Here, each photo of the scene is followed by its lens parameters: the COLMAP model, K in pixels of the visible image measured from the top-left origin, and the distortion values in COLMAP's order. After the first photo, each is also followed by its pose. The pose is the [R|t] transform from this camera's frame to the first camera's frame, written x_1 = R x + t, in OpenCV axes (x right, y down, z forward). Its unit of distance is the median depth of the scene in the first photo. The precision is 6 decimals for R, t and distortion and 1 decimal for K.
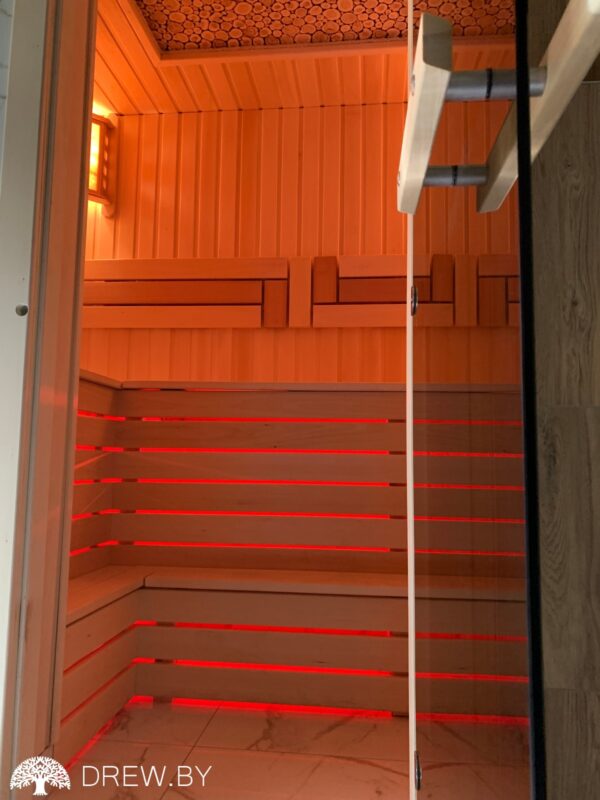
lens RADIAL K [[591.1, 0, 300.0], [0, 591.1, 400.0], [0, 0, 1]] dist [-0.001644, 0.004100]
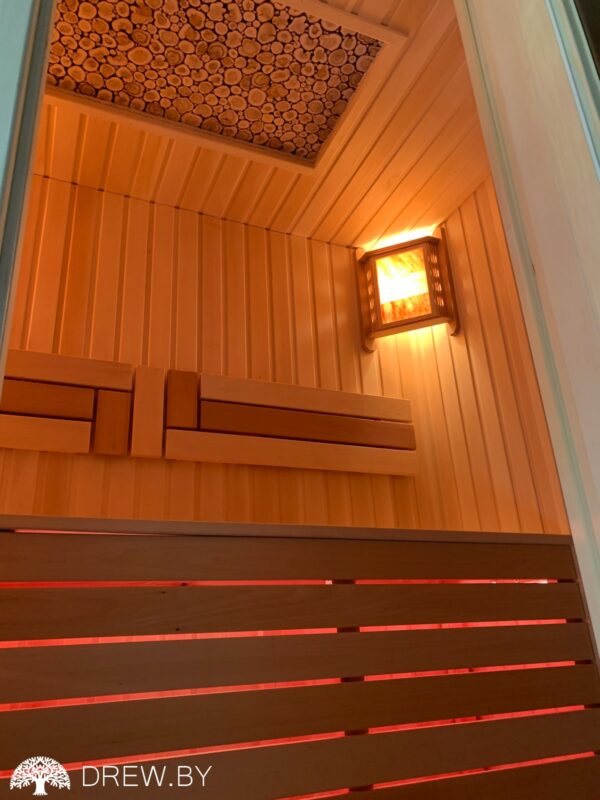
lens RADIAL K [[606.4, 0, 312.1], [0, 606.4, 397.1], [0, 0, 1]] dist [-0.000405, 0.000820]
pose [[0.870101, 0.129811, 0.475472, -0.184407], [0.015233, 0.957150, -0.289191, 0.025611], [-0.492638, 0.258868, 0.830840, 0.255476]]
